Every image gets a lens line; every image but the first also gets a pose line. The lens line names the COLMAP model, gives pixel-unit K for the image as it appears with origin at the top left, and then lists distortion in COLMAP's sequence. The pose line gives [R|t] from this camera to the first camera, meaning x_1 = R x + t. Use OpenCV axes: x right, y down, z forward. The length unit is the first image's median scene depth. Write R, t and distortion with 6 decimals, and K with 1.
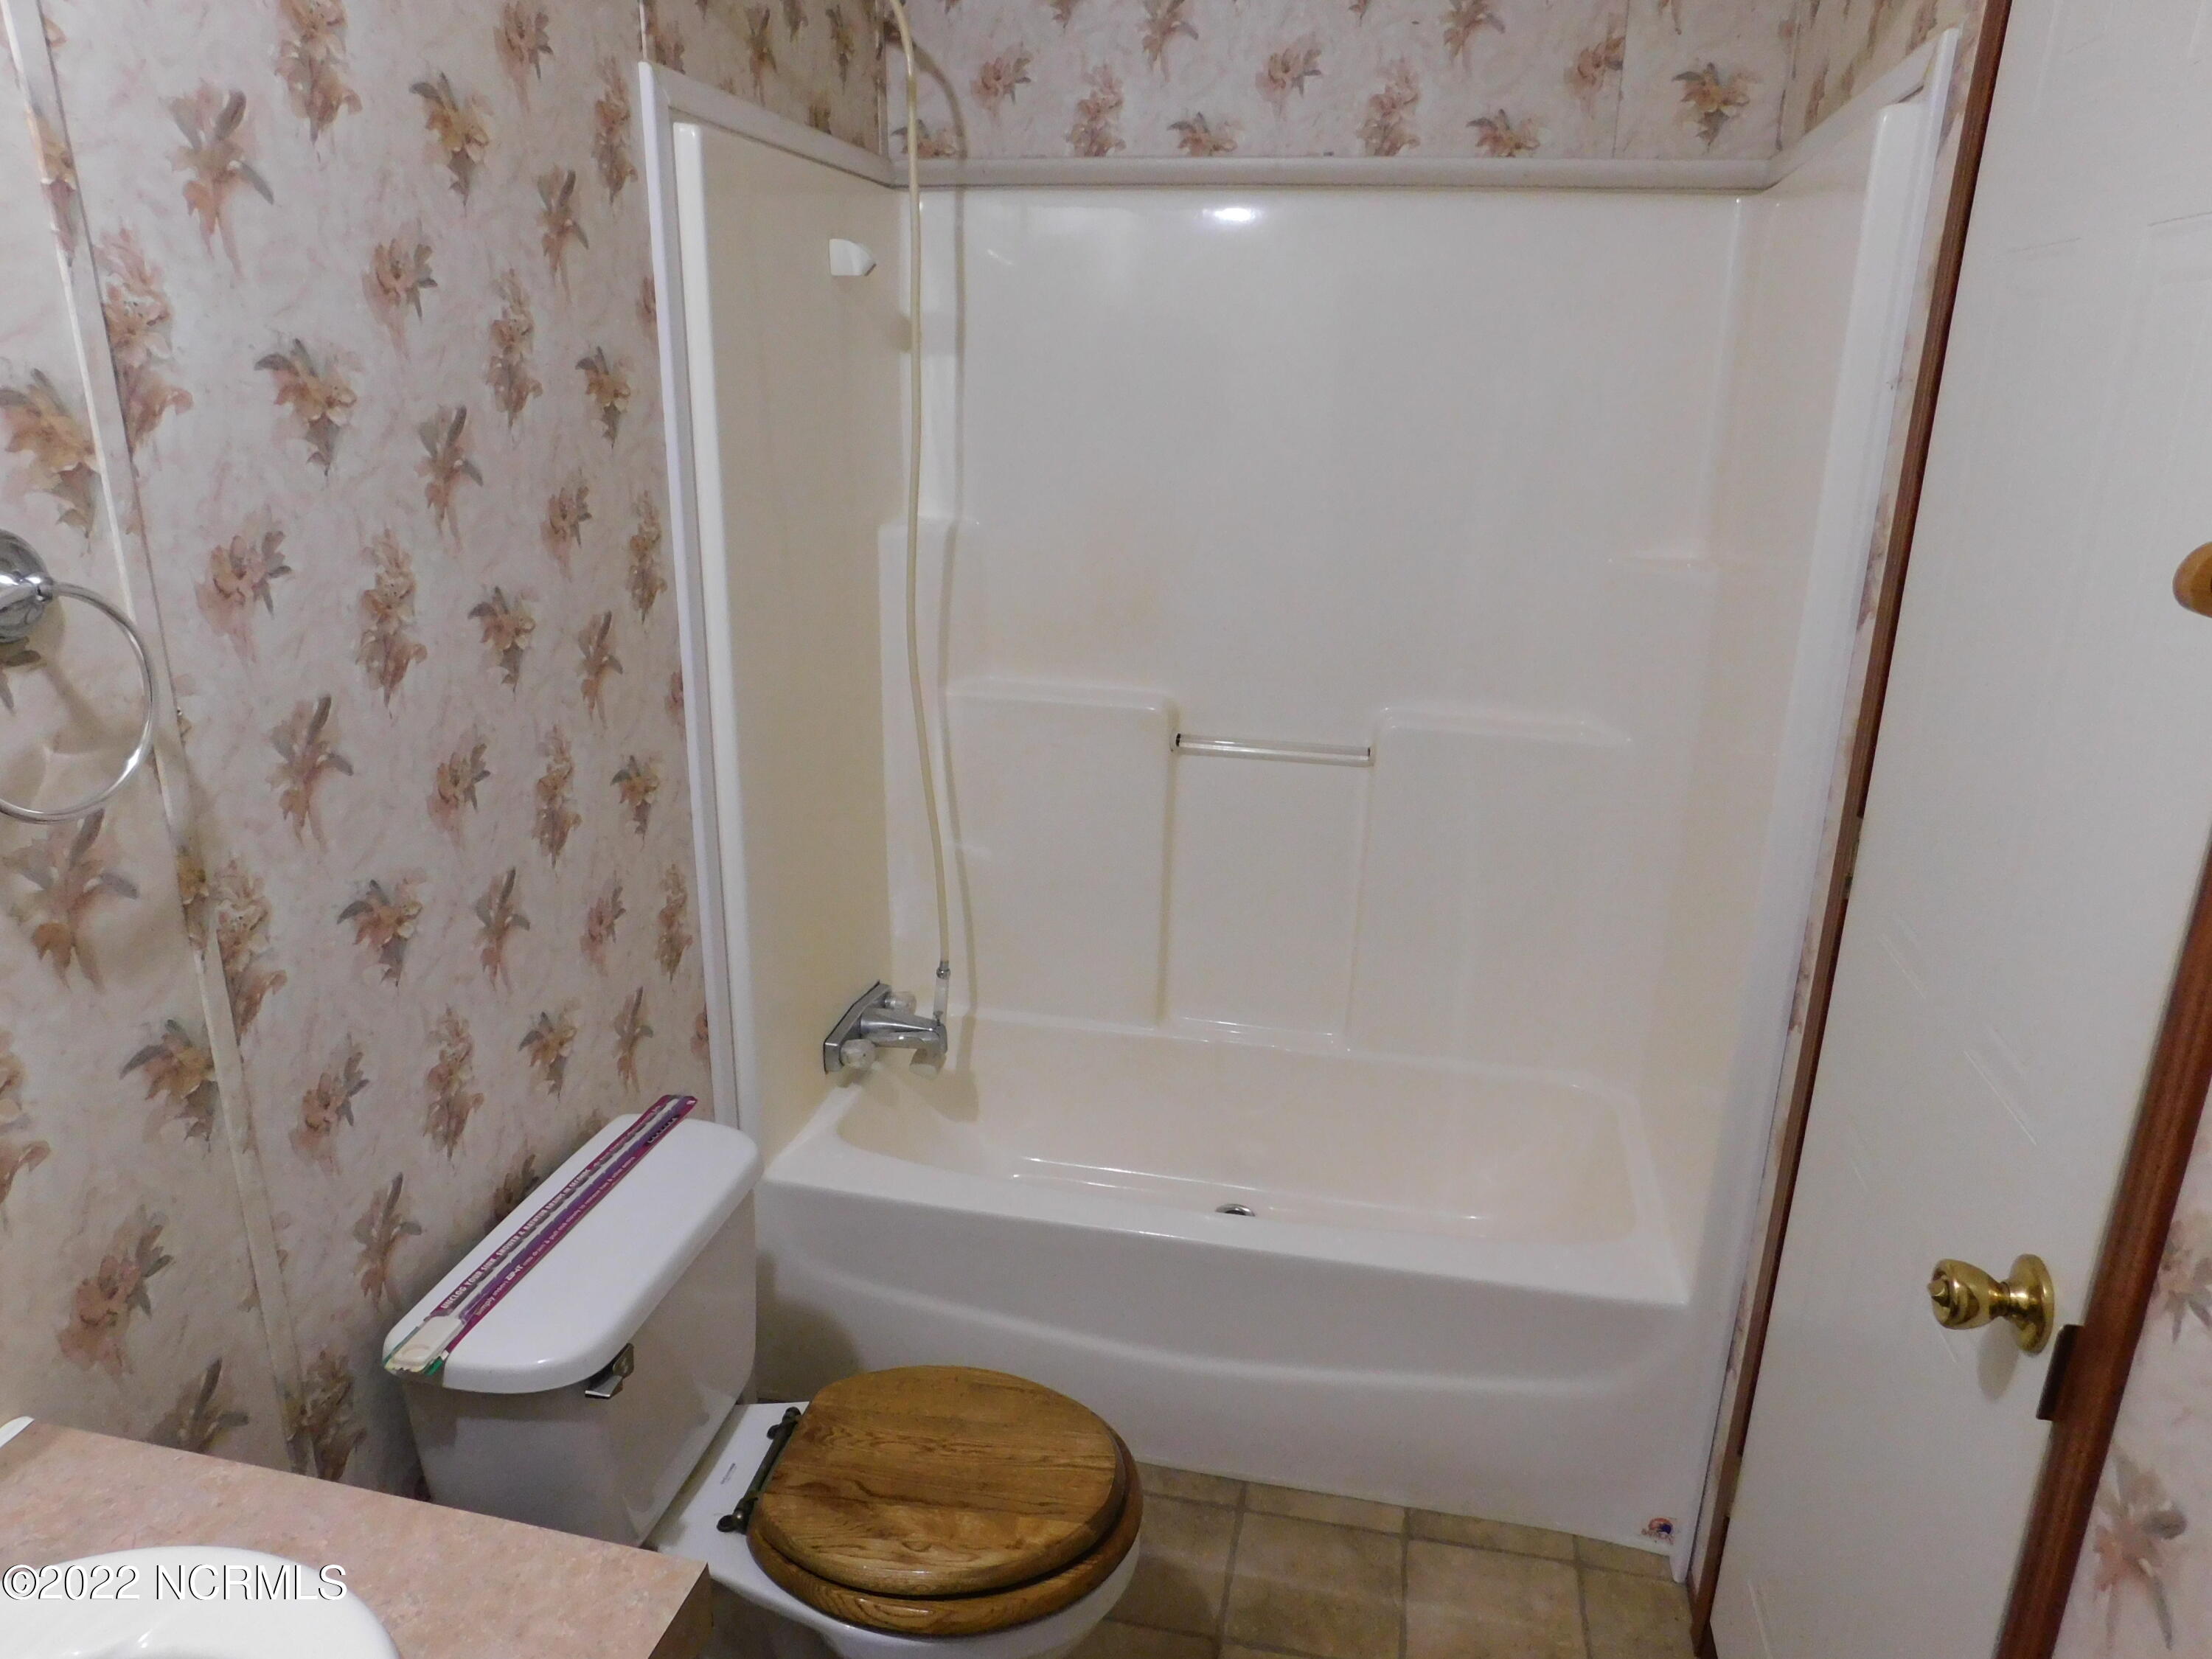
lens RADIAL K [[1446.9, 0, 1093.4], [0, 1446.9, 836.4], [0, 0, 1]] dist [-0.070750, 0.058119]
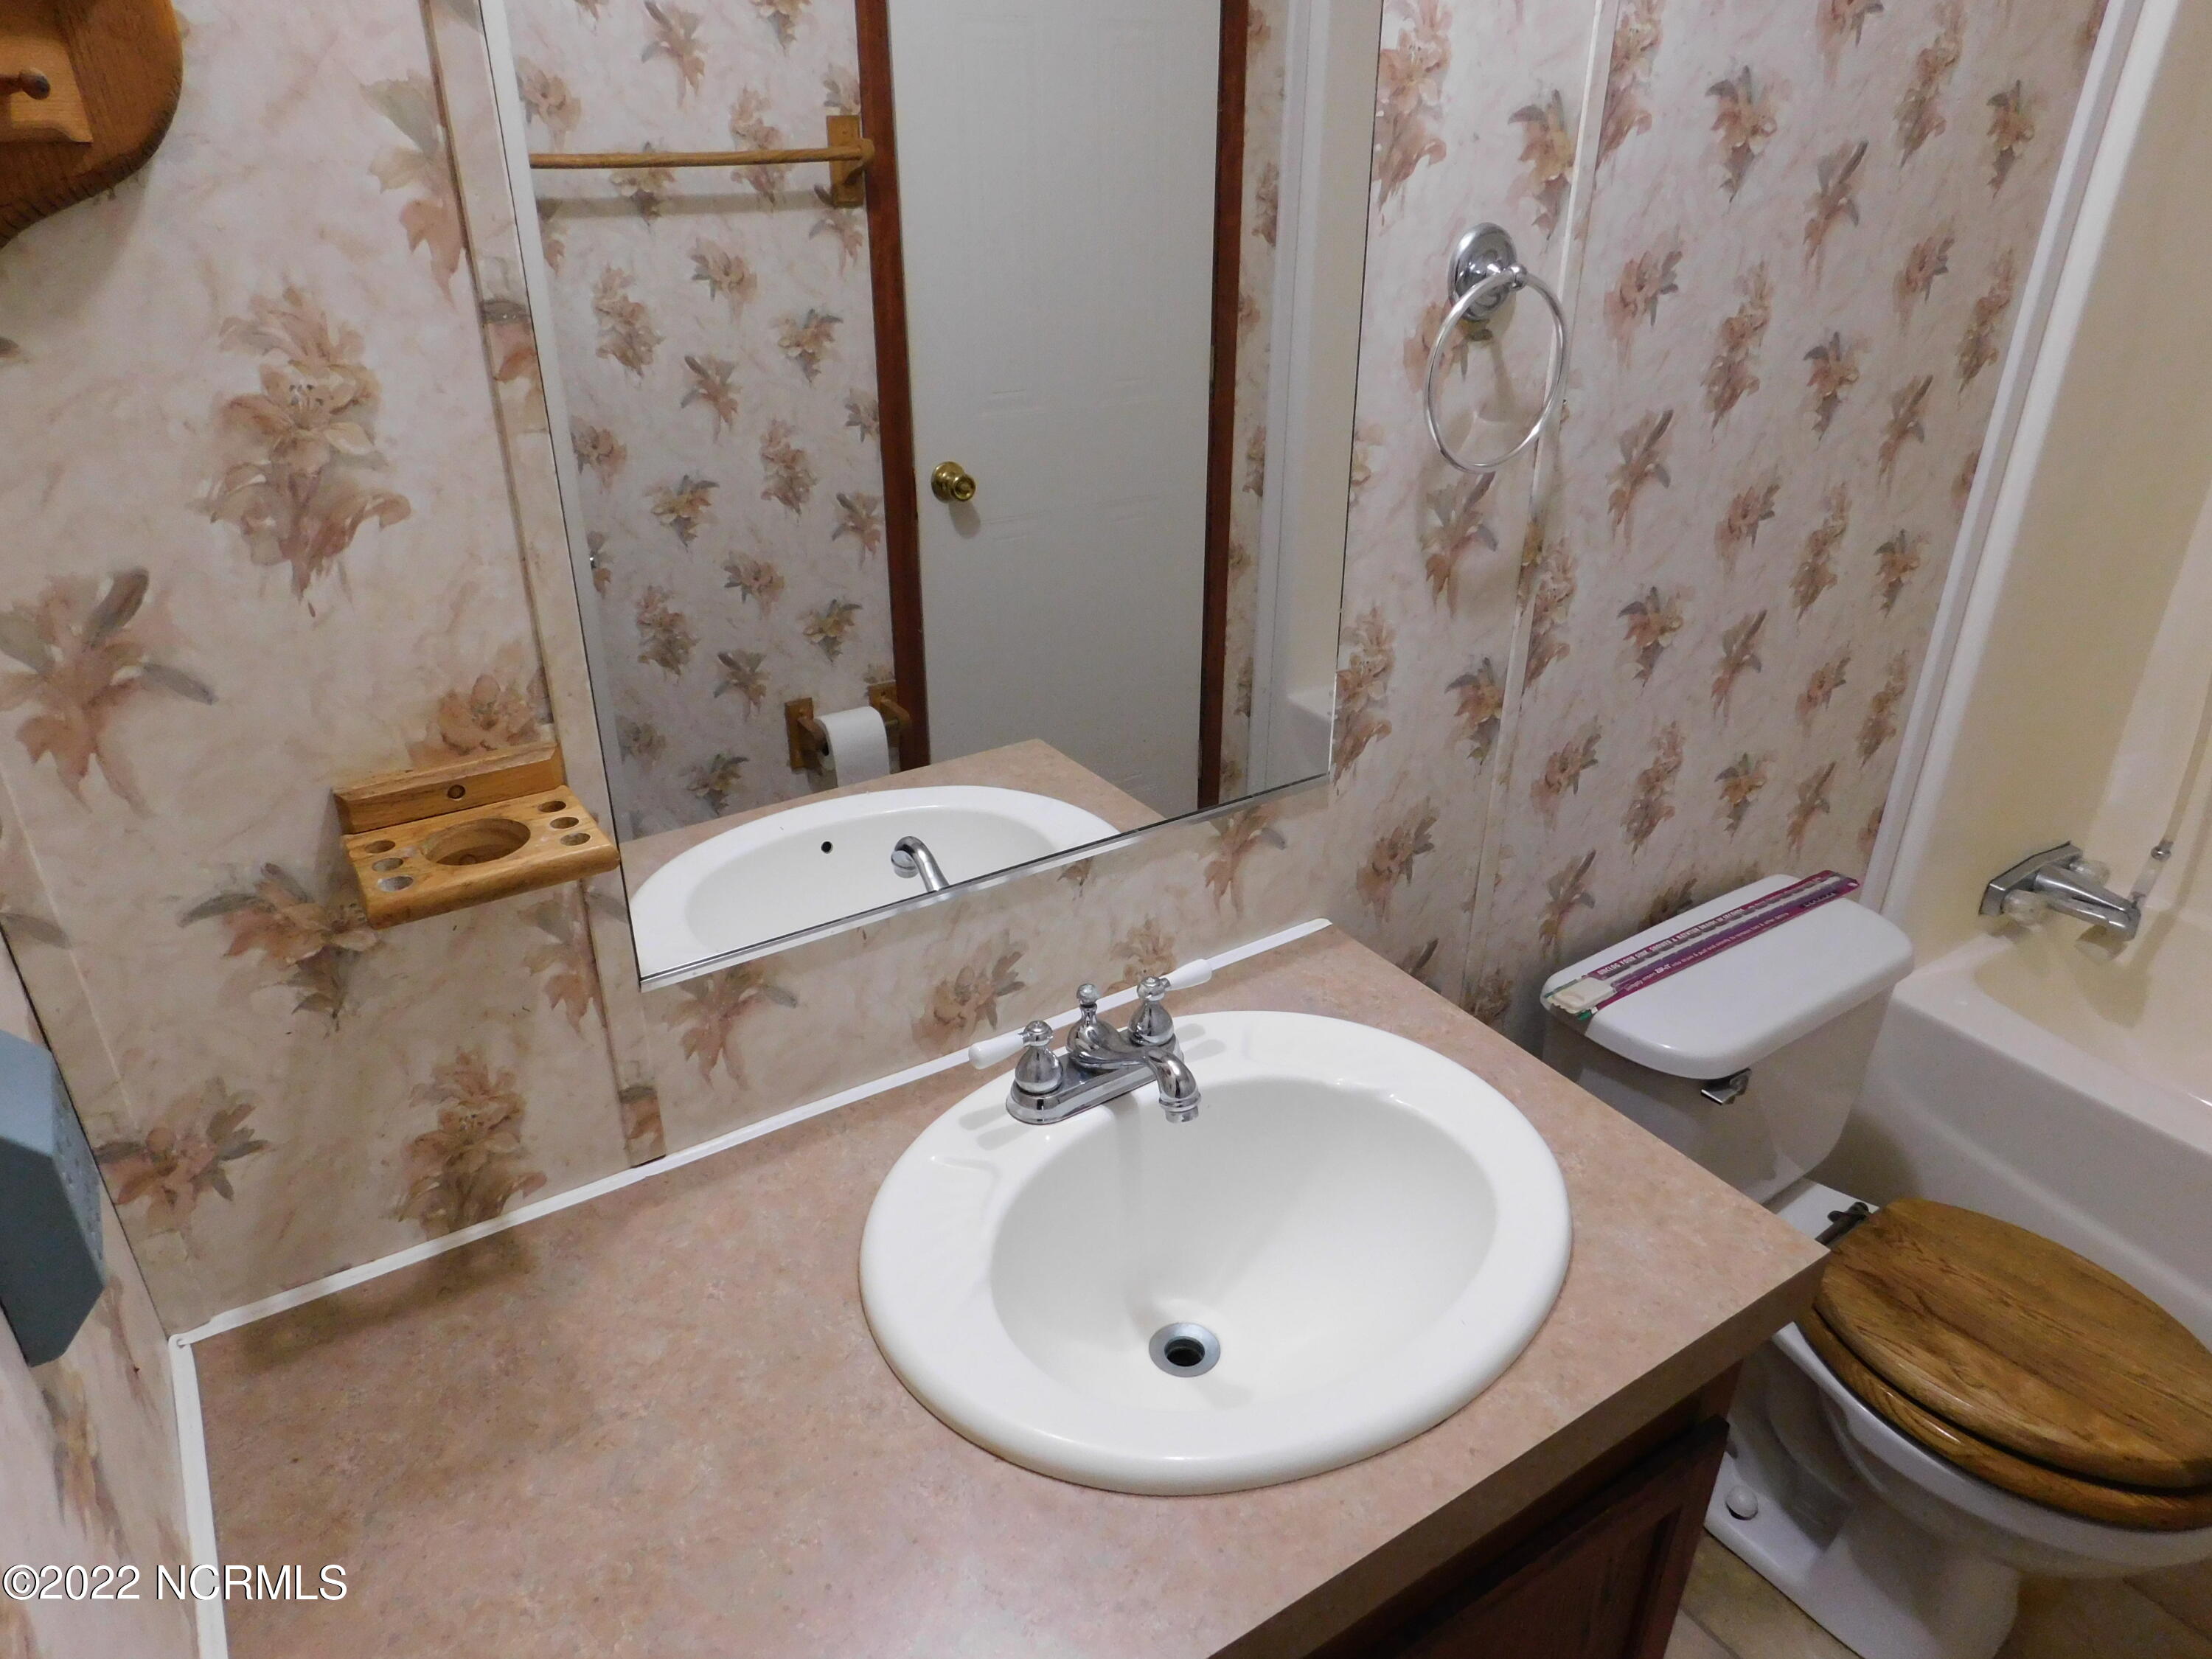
lens RADIAL K [[1446.9, 0, 1108.9], [0, 1446.9, 832.4], [0, 0, 1]] dist [-0.070750, 0.058119]
pose [[0.722525, 0.302705, -0.621552, -0.060609], [-0.214989, 0.952851, 0.214138, 0.061314], [0.657067, -0.021093, 0.753537, -0.108717]]
